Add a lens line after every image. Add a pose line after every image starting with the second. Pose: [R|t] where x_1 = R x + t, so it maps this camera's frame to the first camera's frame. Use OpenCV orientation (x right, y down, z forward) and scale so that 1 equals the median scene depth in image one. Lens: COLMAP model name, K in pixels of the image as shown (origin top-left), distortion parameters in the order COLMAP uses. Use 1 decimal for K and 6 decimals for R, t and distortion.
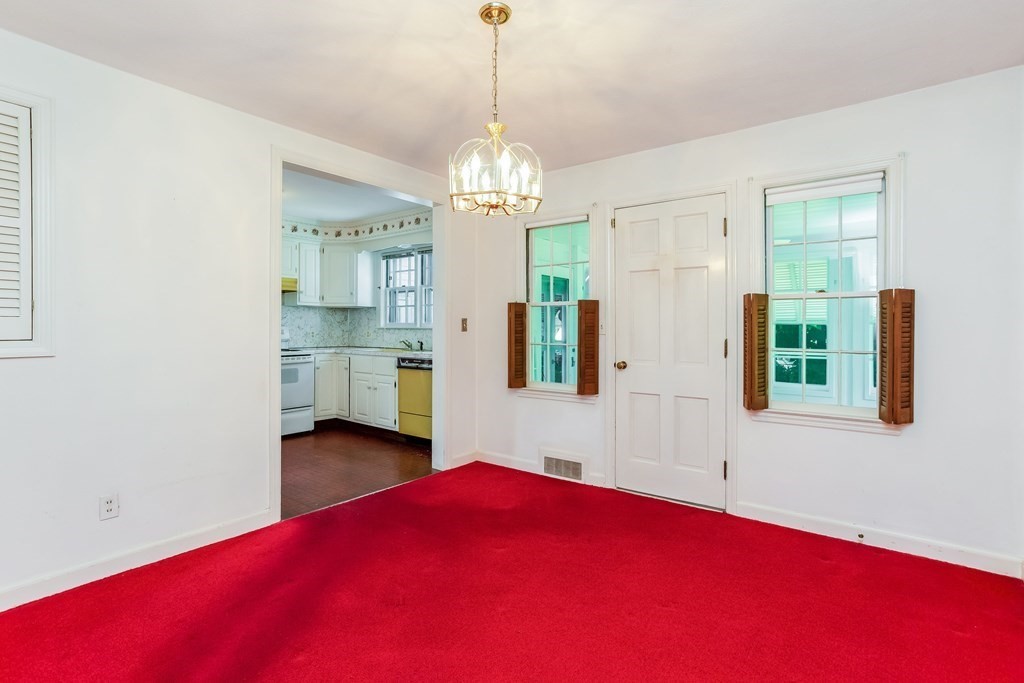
lens RADIAL K [[496.7, 0, 488.5], [0, 496.7, 322.3], [0, 0, 1]] dist [-0.002241, -0.000004]
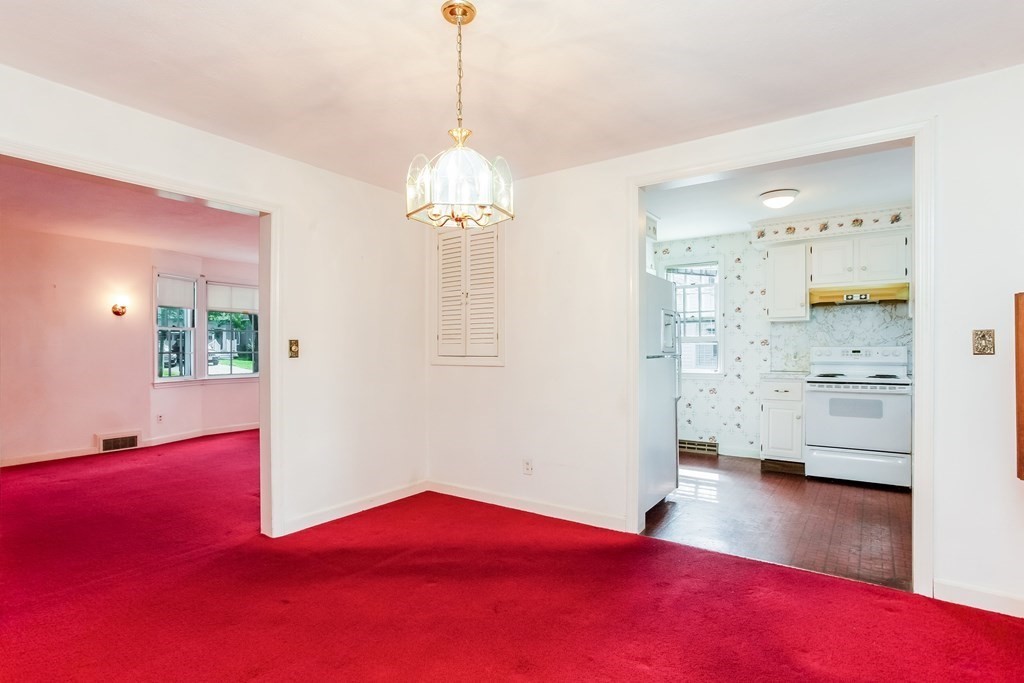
lens RADIAL K [[506.8, 0, 511.9], [0, 506.8, 351.1], [0, 0, 1]] dist [-0.053692, 0.034541]
pose [[0.080575, 0.004177, -0.996740, 0.315693], [0.014415, 0.999882, 0.005355, 0.003218], [0.996644, -0.014800, 0.080506, 0.339521]]
